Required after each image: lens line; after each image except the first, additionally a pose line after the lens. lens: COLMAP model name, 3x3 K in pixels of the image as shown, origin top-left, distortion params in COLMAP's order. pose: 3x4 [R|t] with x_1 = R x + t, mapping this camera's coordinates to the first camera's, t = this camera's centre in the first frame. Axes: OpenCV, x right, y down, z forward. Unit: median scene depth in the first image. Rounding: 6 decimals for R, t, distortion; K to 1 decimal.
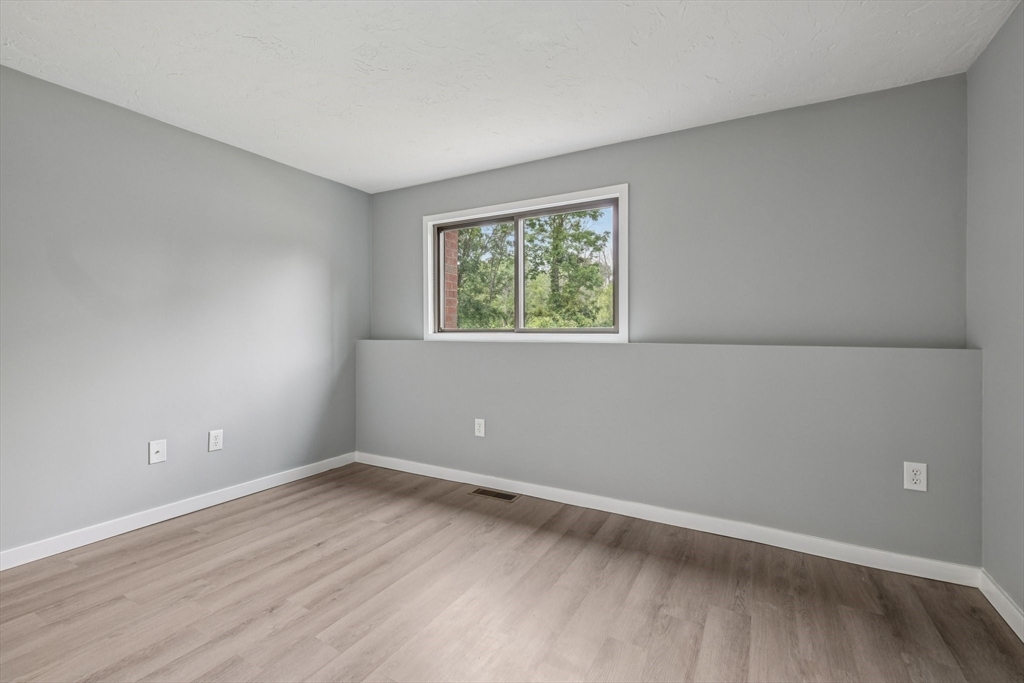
lens RADIAL K [[459.7, 0, 513.9], [0, 459.7, 340.5], [0, 0, 1]] dist [-0.012202, 0.000179]
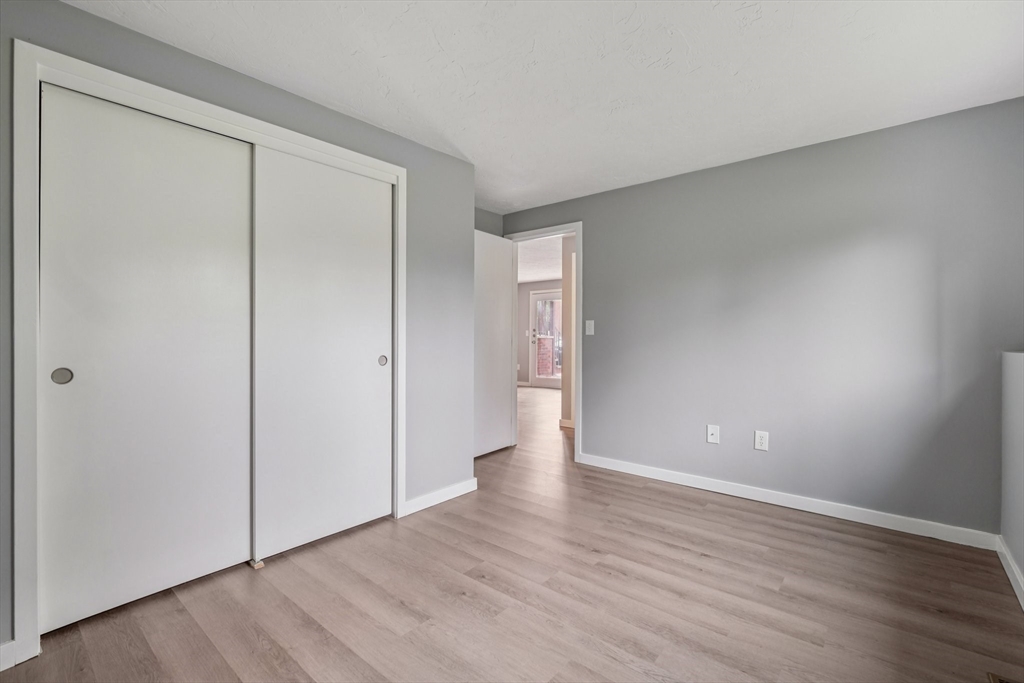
lens RADIAL K [[459.7, 0, 513.9], [0, 459.7, 340.5], [0, 0, 1]] dist [-0.012202, 0.000179]
pose [[-0.198846, 0.006706, -0.980008, 0.582194], [-0.022755, 0.999675, 0.011458, -0.015349], [0.979766, 0.024578, -0.198629, 0.743621]]
